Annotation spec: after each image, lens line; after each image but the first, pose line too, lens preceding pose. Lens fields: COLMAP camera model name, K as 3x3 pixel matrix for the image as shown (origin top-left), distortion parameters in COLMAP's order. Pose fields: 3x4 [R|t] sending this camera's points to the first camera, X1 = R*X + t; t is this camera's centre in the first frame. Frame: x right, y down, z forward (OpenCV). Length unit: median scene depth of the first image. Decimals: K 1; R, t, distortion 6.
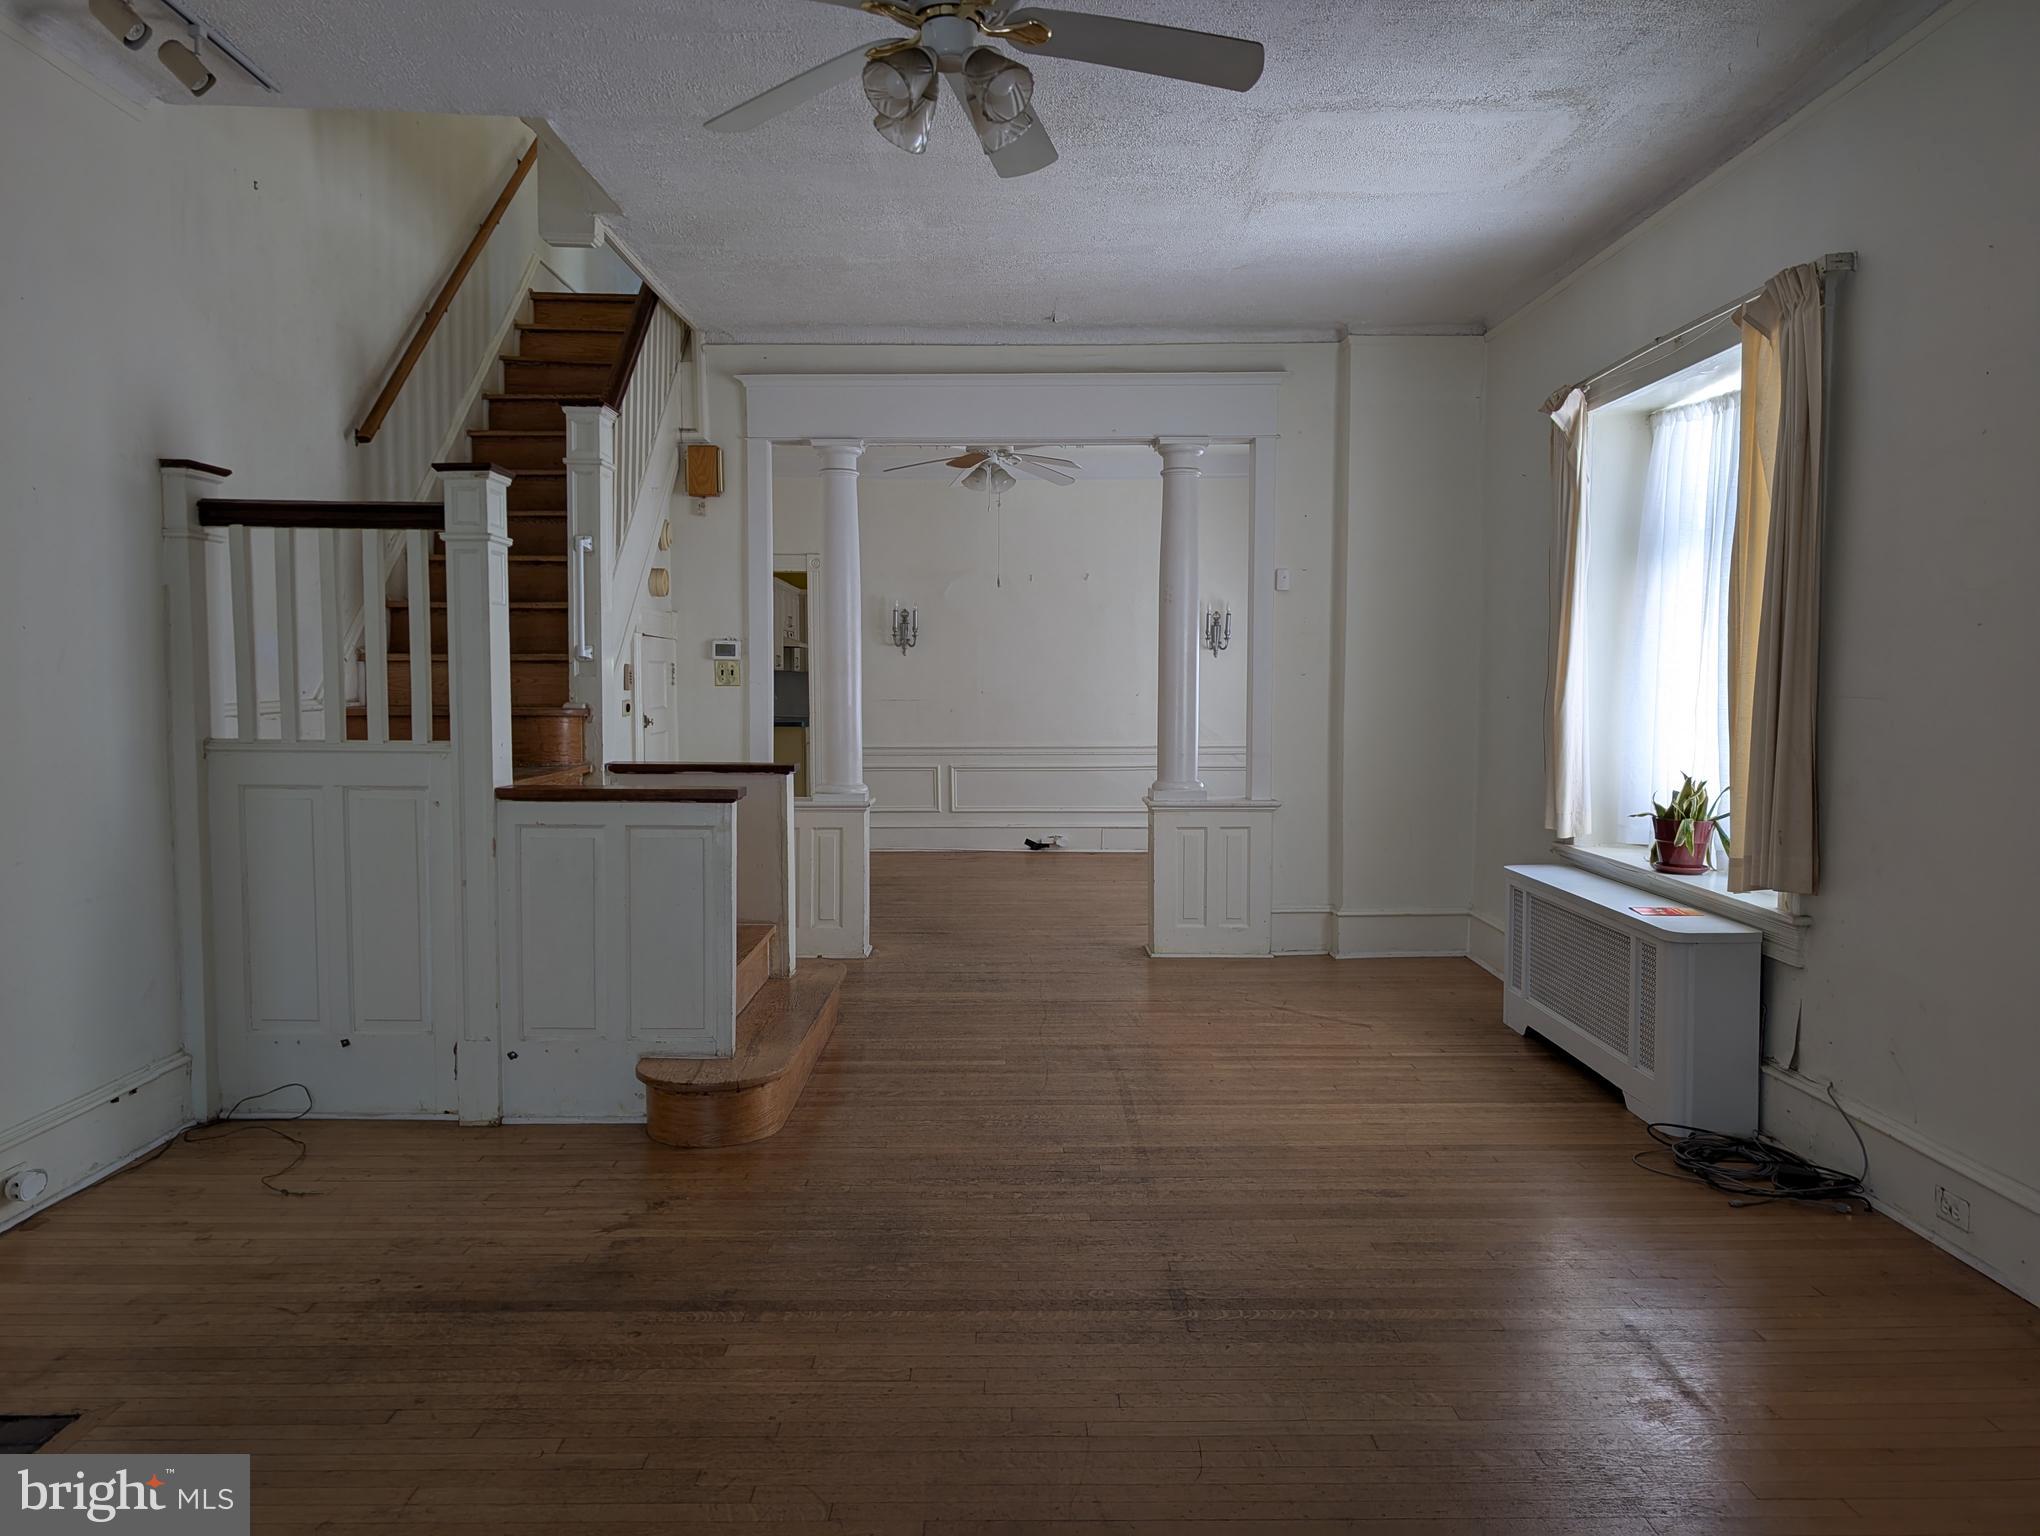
lens RADIAL K [[1466.3, 0, 1014.1], [0, 1466.3, 786.0], [0, 0, 1]] dist [0.031786, -0.026409]
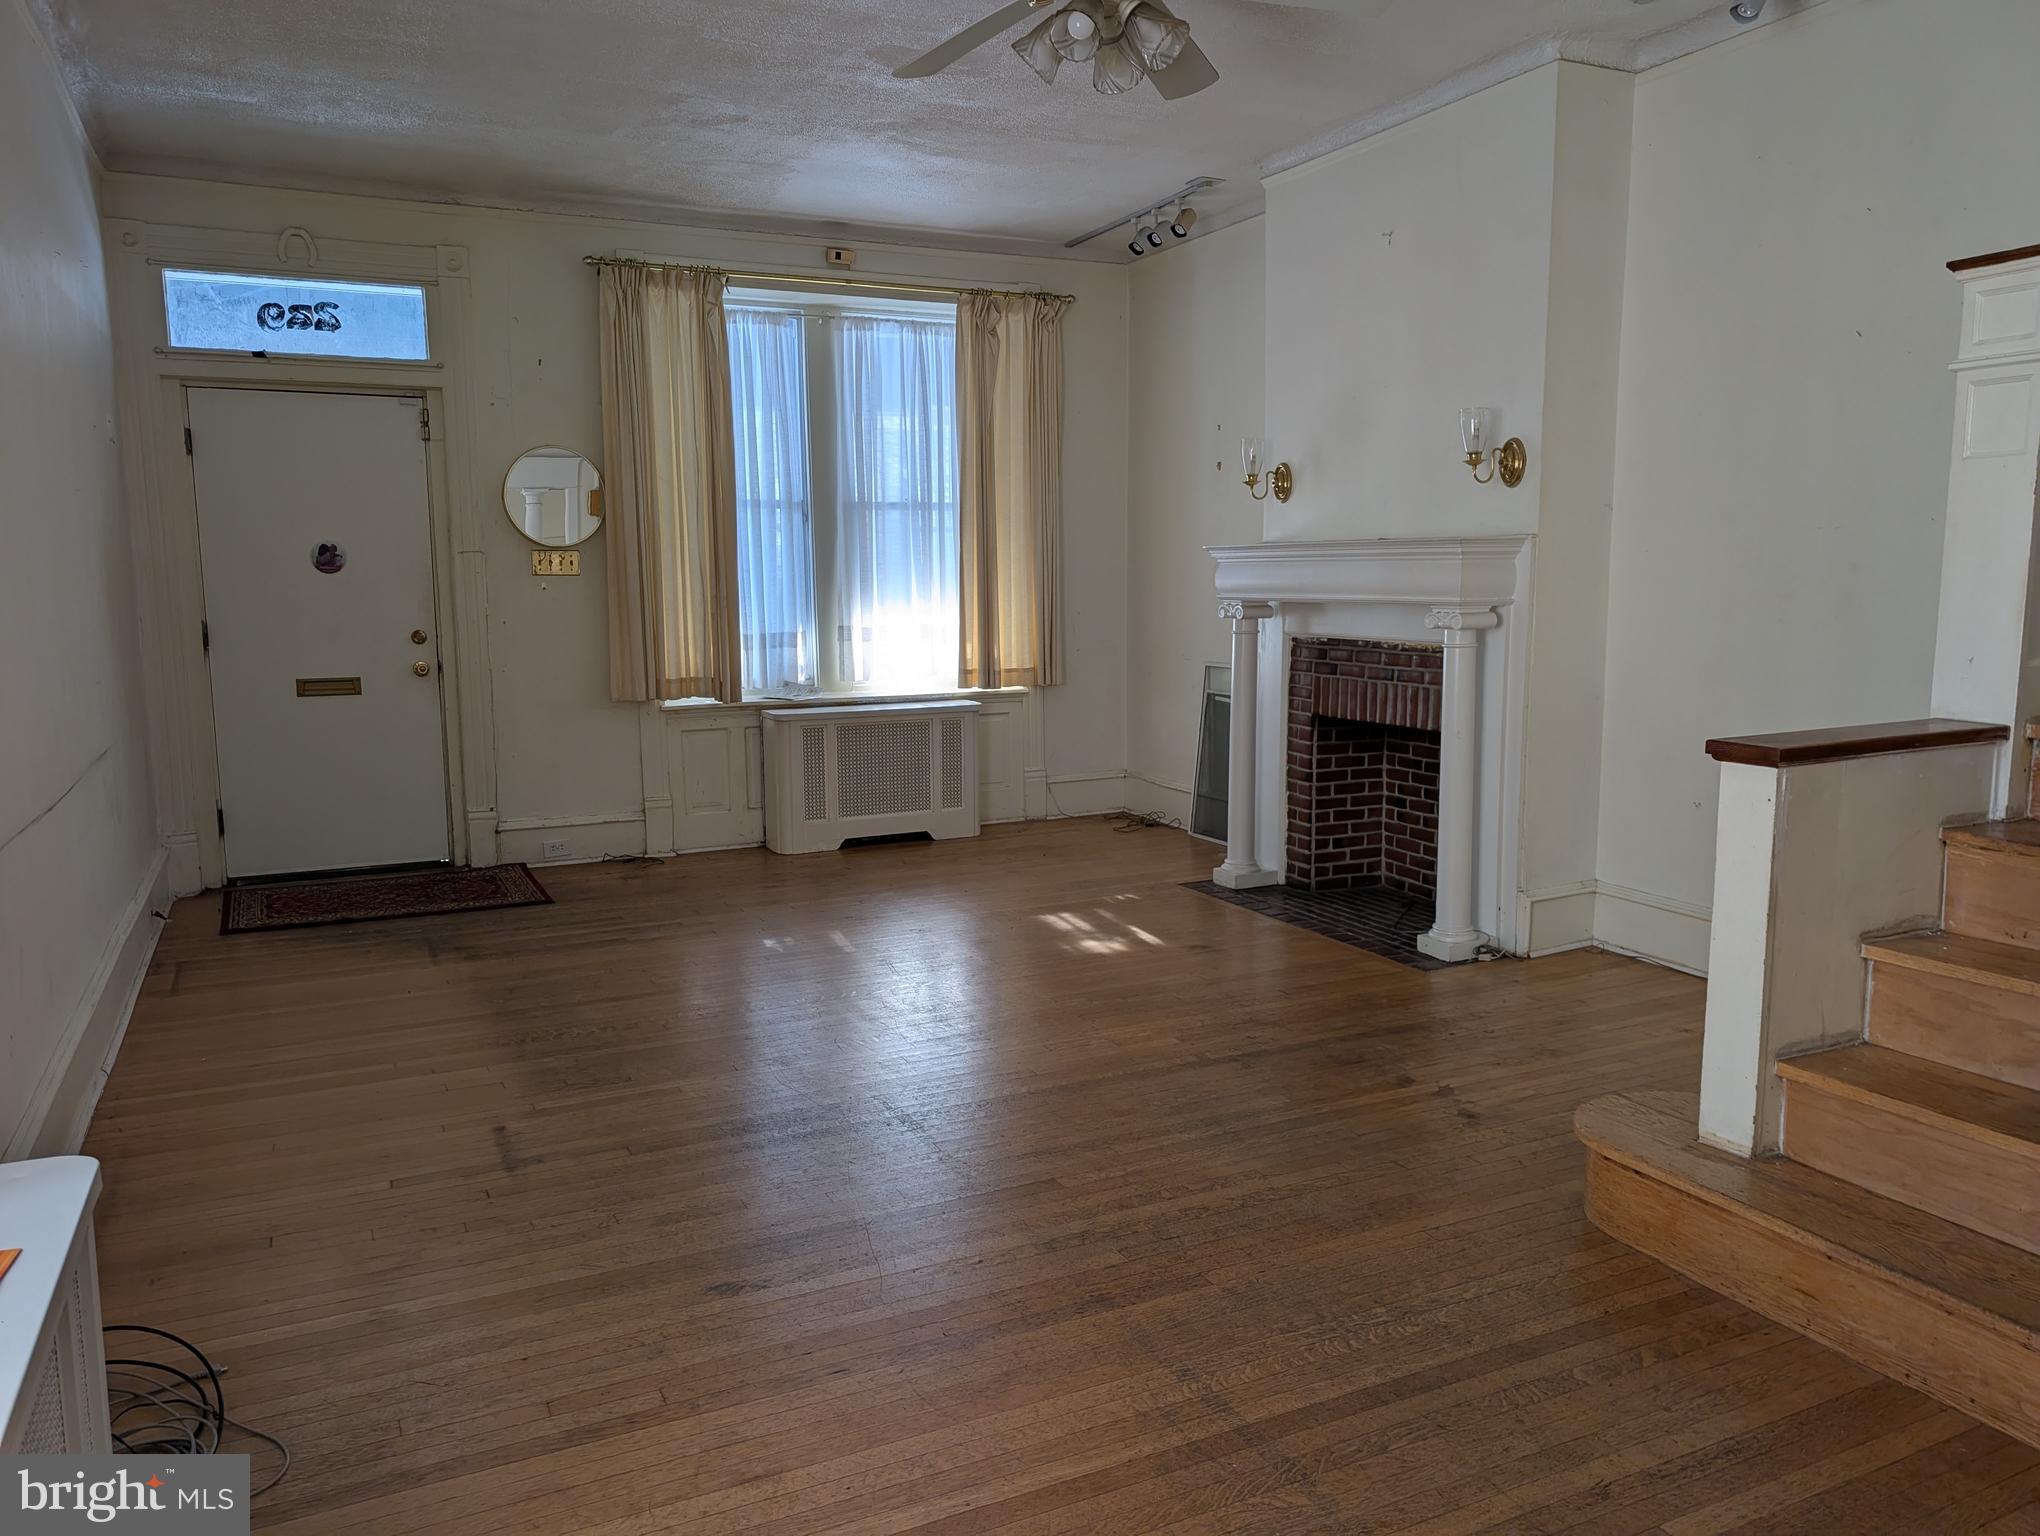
lens RADIAL K [[1466.3, 0, 1003.4], [0, 1466.3, 778.6], [0, 0, 1]] dist [0.031786, -0.026409]
pose [[-0.905005, 0.065059, -0.420396, 0.362869], [-0.025277, 0.978266, 0.205807, -0.105060], [0.424649, 0.196883, -0.883691, 1.423055]]
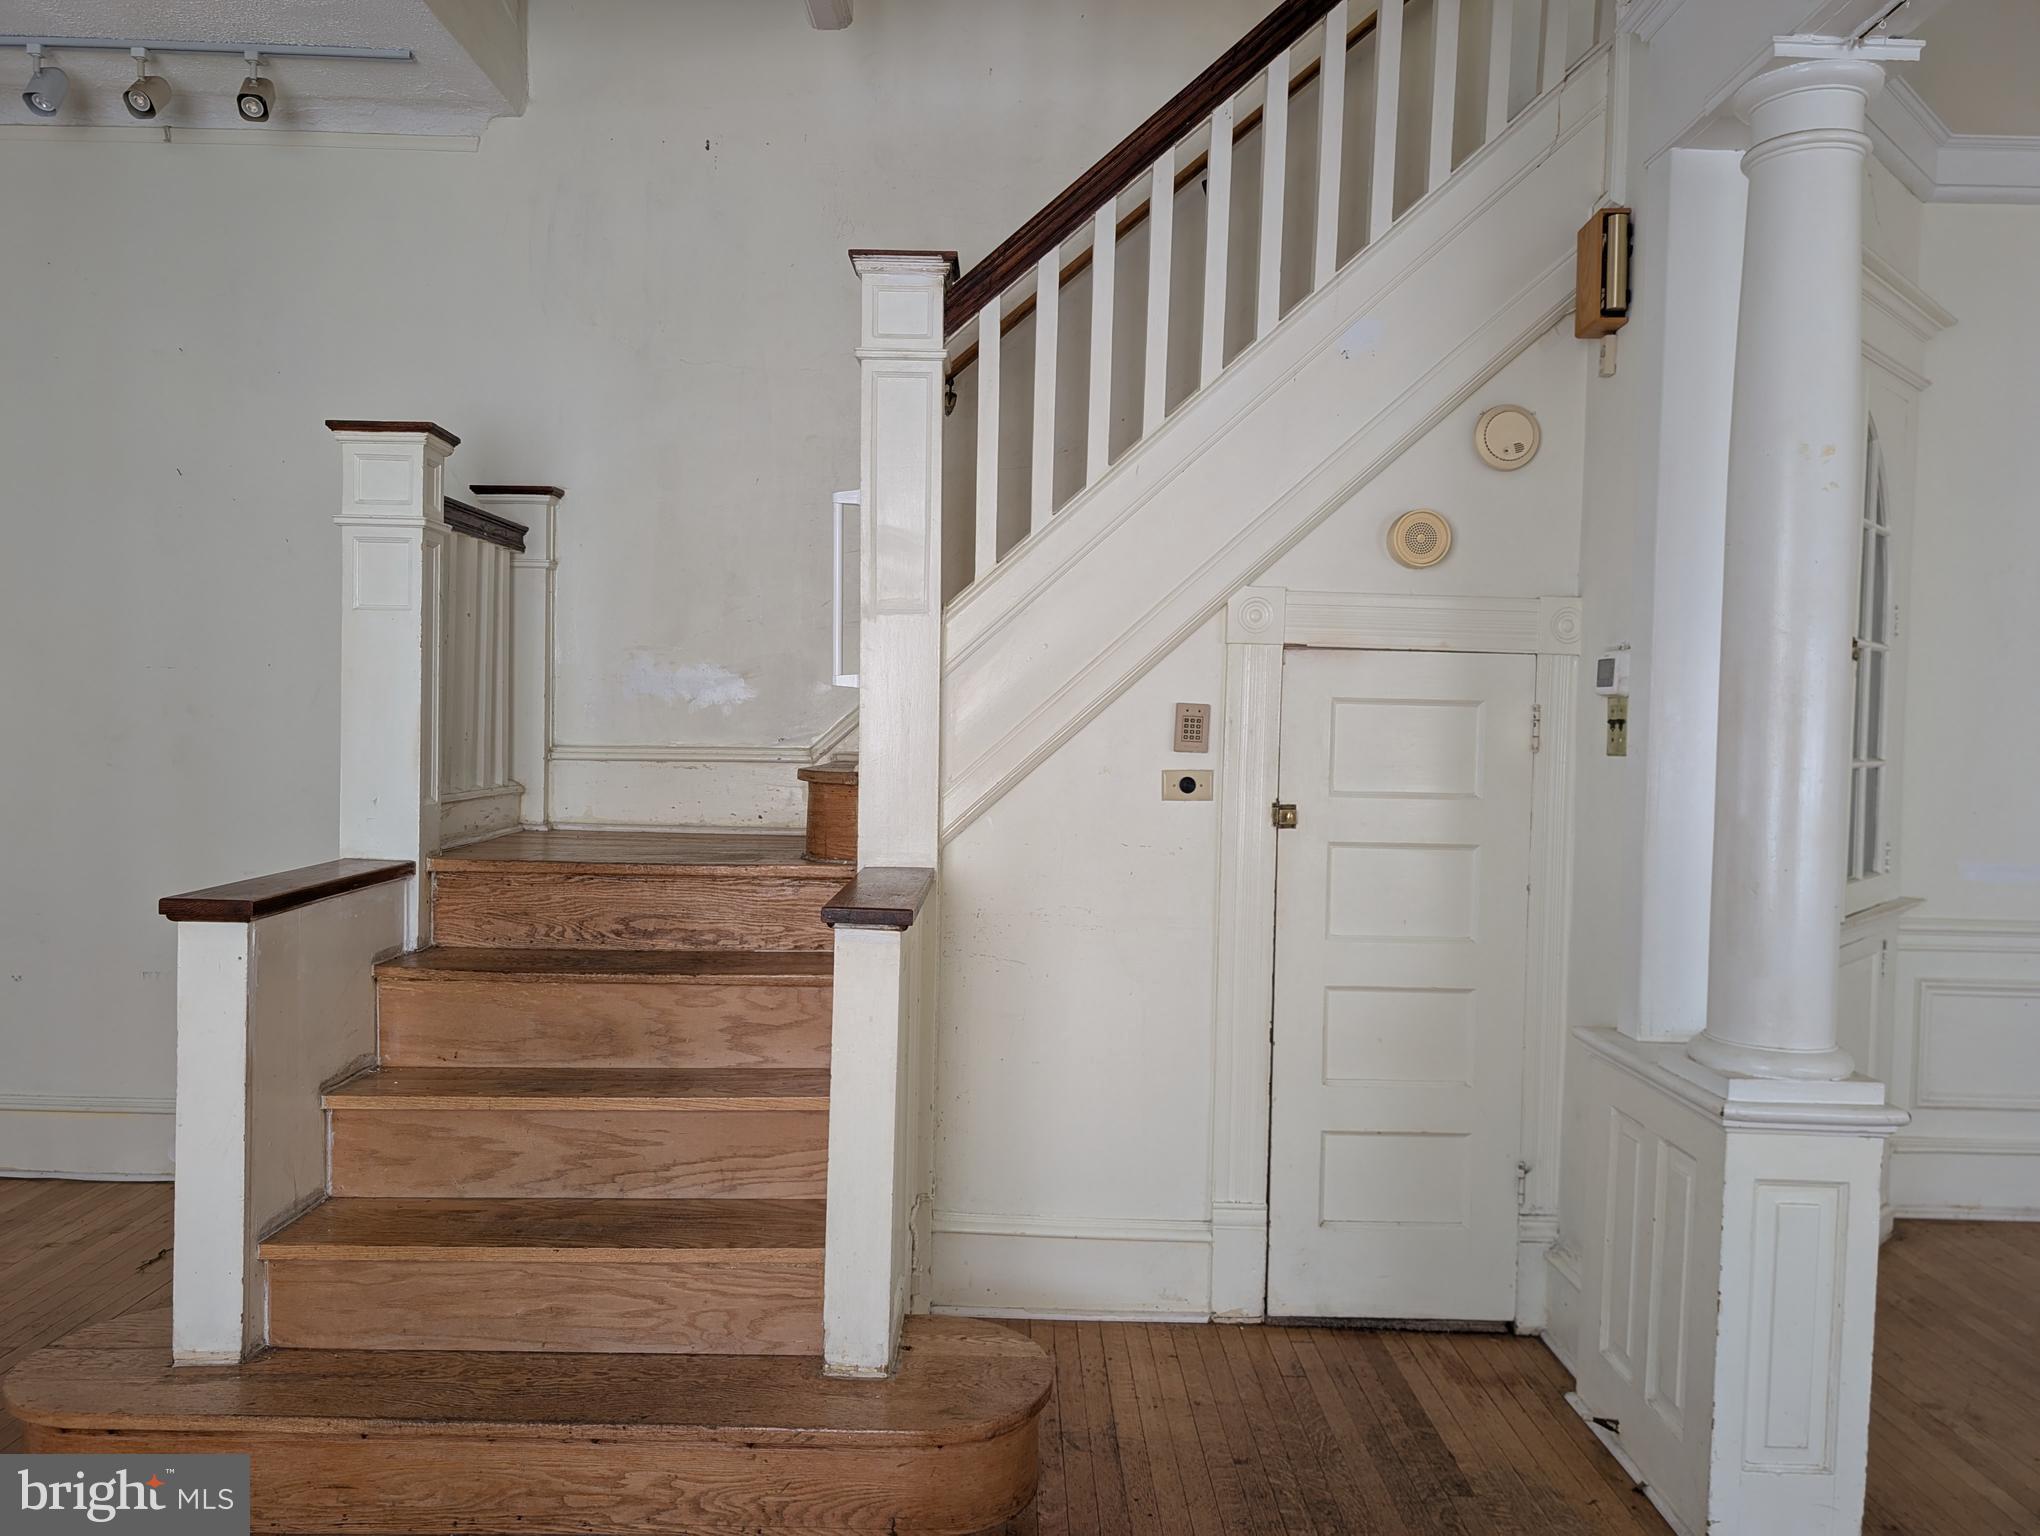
lens RADIAL K [[1466.3, 0, 1023.3], [0, 1466.3, 770.2], [0, 0, 1]] dist [0.031786, -0.026409]
pose [[-0.004514, 0.025347, -0.999669, 0.375453], [-0.096256, 0.995026, 0.025664, -0.092090], [0.995346, 0.096340, -0.002052, 1.306583]]
